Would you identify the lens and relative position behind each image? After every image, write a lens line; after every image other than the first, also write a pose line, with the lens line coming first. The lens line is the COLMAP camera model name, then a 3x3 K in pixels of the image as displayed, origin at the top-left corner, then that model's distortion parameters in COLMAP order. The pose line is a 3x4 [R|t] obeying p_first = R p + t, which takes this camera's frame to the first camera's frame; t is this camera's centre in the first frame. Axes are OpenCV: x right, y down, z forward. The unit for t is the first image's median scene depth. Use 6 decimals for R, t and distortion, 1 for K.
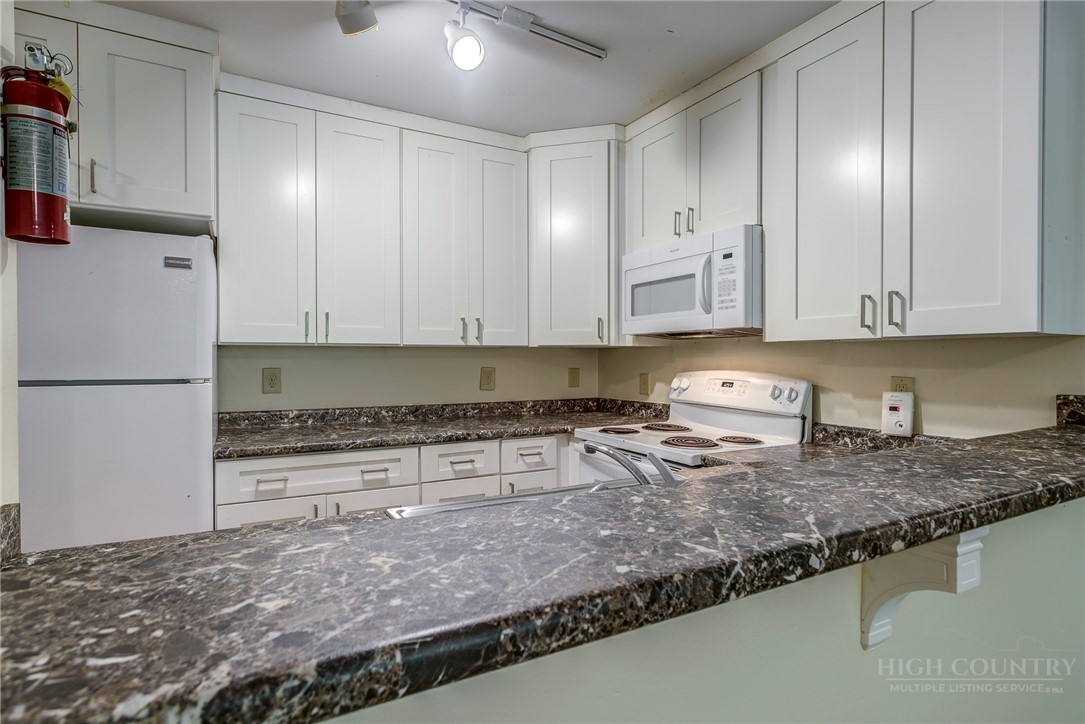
lens RADIAL K [[536.2, 0, 542.5], [0, 536.2, 362.0], [0, 0, 1]] dist [-0.002393, 0.000004]
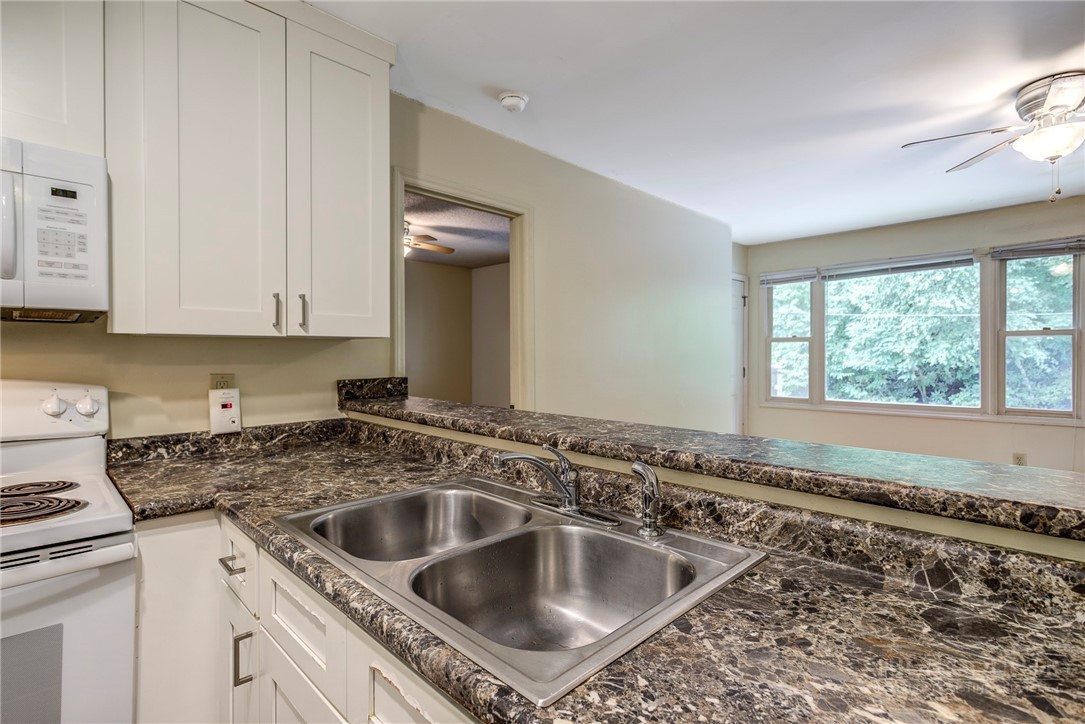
lens RADIAL K [[528.4, 0, 544.5], [0, 528.4, 356.8], [0, 0, 1]] dist [-0.001748, 0.006571]
pose [[-0.269991, -0.007936, 0.962830, -0.368181], [0.006734, 0.999926, 0.010130, -0.008314], [-0.962839, 0.009218, -0.269918, 0.572689]]
